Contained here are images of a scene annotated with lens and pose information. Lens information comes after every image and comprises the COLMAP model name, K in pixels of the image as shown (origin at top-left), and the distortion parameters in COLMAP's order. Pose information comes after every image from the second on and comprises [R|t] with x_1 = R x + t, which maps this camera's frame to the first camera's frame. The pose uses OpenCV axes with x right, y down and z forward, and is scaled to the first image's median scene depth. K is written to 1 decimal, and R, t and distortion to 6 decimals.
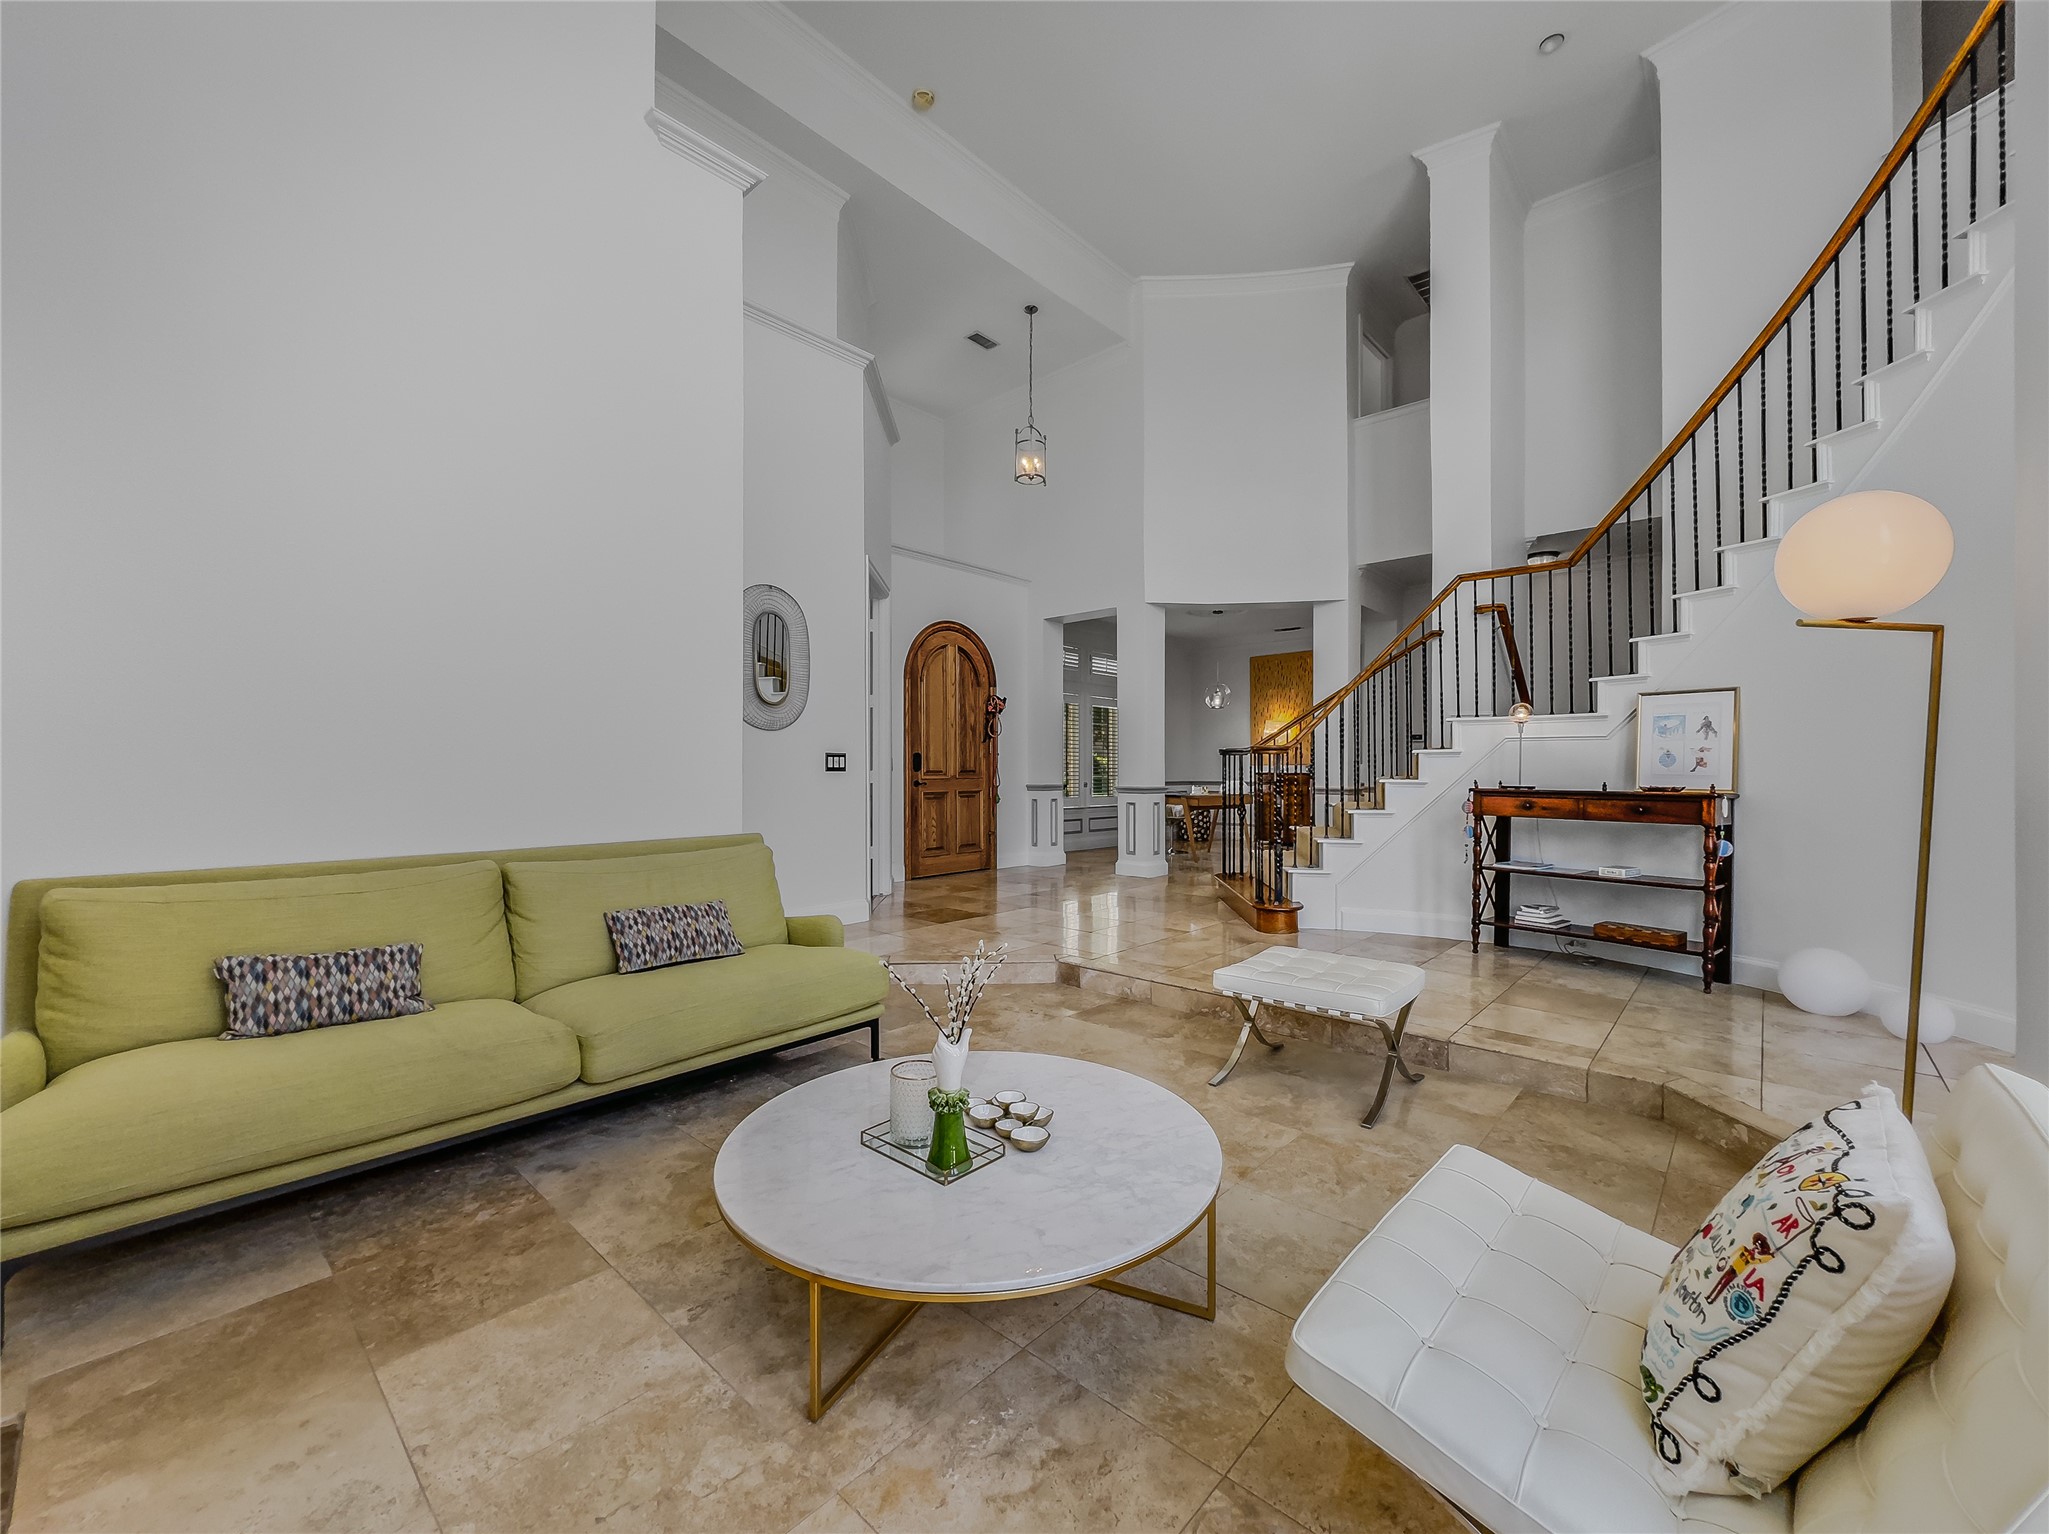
lens RADIAL K [[824.3, 0, 1027.1], [0, 824.3, 768.0], [0, 0, 1]] dist [-0.003482, -0.000228]
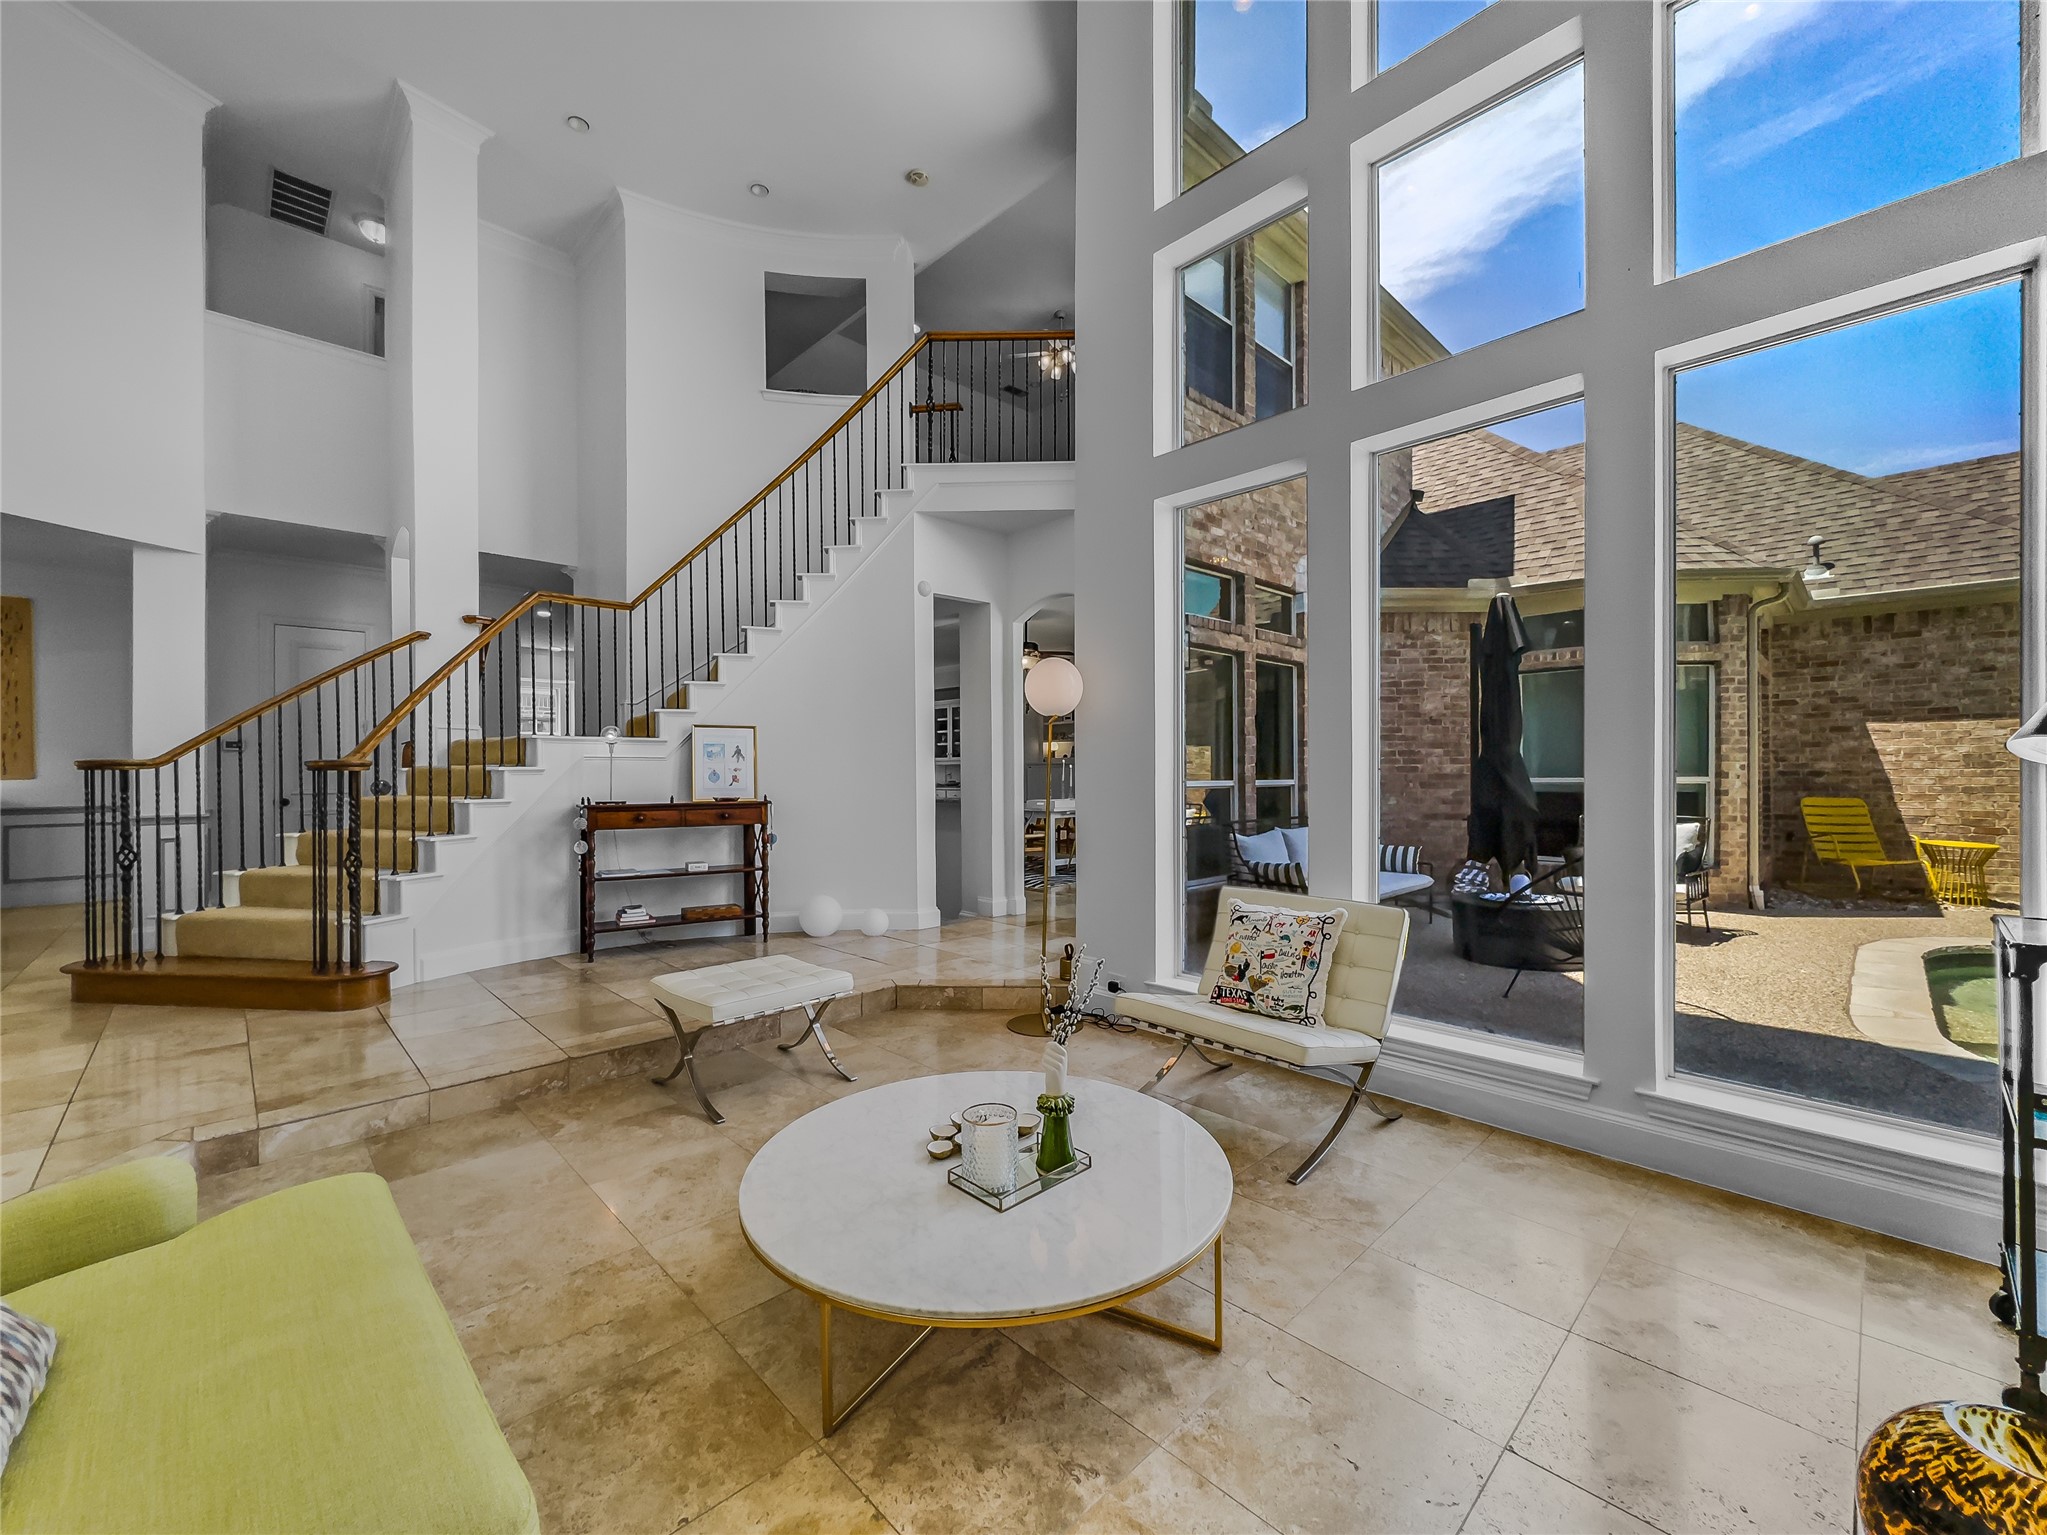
lens RADIAL K [[823.5, 0, 1024.5], [0, 823.5, 768.3], [0, 0, 1]] dist [-0.003482, -0.000228]
pose [[0.071696, 0.002790, 0.997423, -0.478022], [0.006539, 0.999973, -0.003267, -0.015813], [-0.997405, 0.006757, 0.071675, 0.387099]]
